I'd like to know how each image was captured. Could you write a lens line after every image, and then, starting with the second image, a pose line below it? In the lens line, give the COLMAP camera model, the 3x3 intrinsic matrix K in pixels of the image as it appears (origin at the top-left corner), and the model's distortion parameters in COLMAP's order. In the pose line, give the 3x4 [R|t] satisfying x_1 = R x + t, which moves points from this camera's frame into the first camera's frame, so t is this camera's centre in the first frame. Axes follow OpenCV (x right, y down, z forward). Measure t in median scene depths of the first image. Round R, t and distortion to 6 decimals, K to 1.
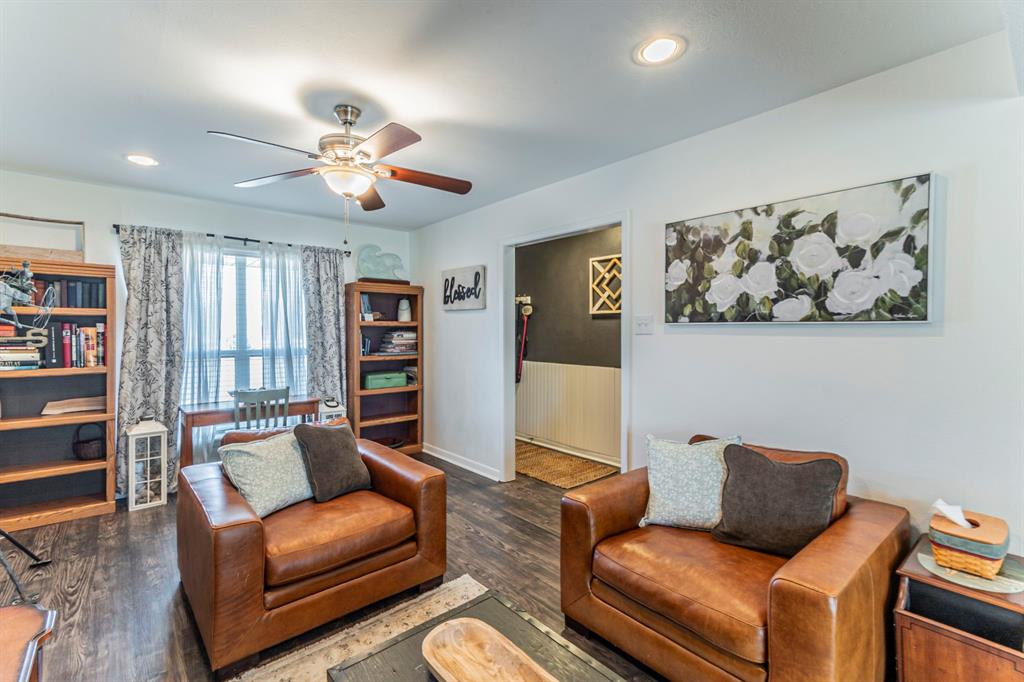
lens RADIAL K [[462.7, 0, 503.9], [0, 462.7, 337.7], [0, 0, 1]] dist [0.003397, -0.000009]
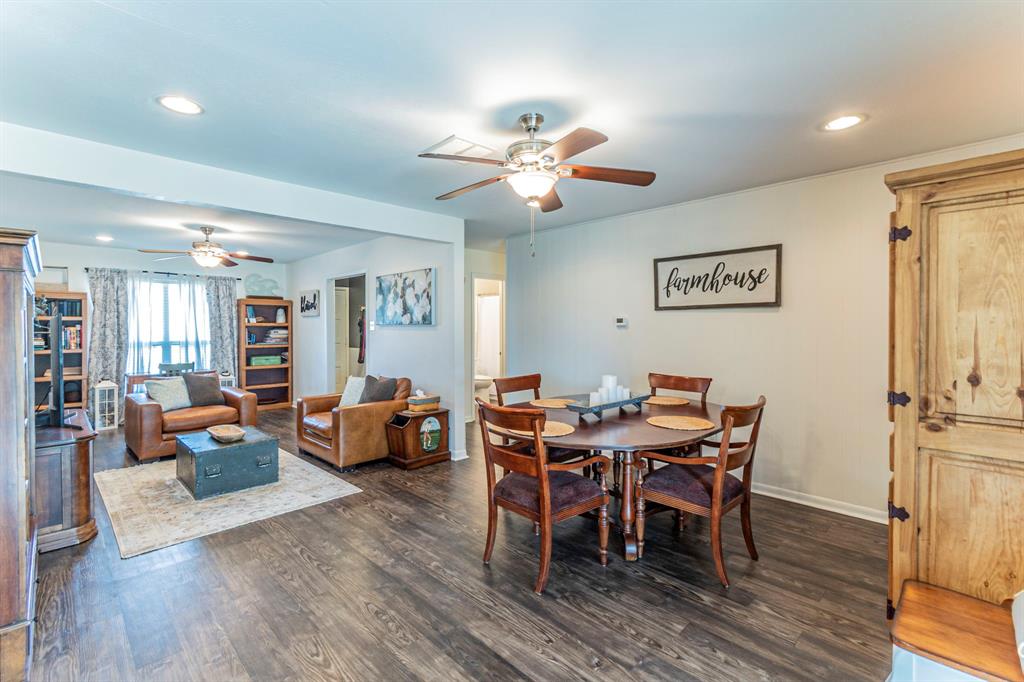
lens RADIAL K [[462.7, 0, 505.9], [0, 462.7, 335.8], [0, 0, 1]] dist [0.003397, -0.000009]
pose [[0.996962, -0.002493, 0.077845, 0.566848], [0.002563, 0.999996, -0.000792, 0.014876], [-0.077842, 0.000989, 0.996965, -0.816158]]
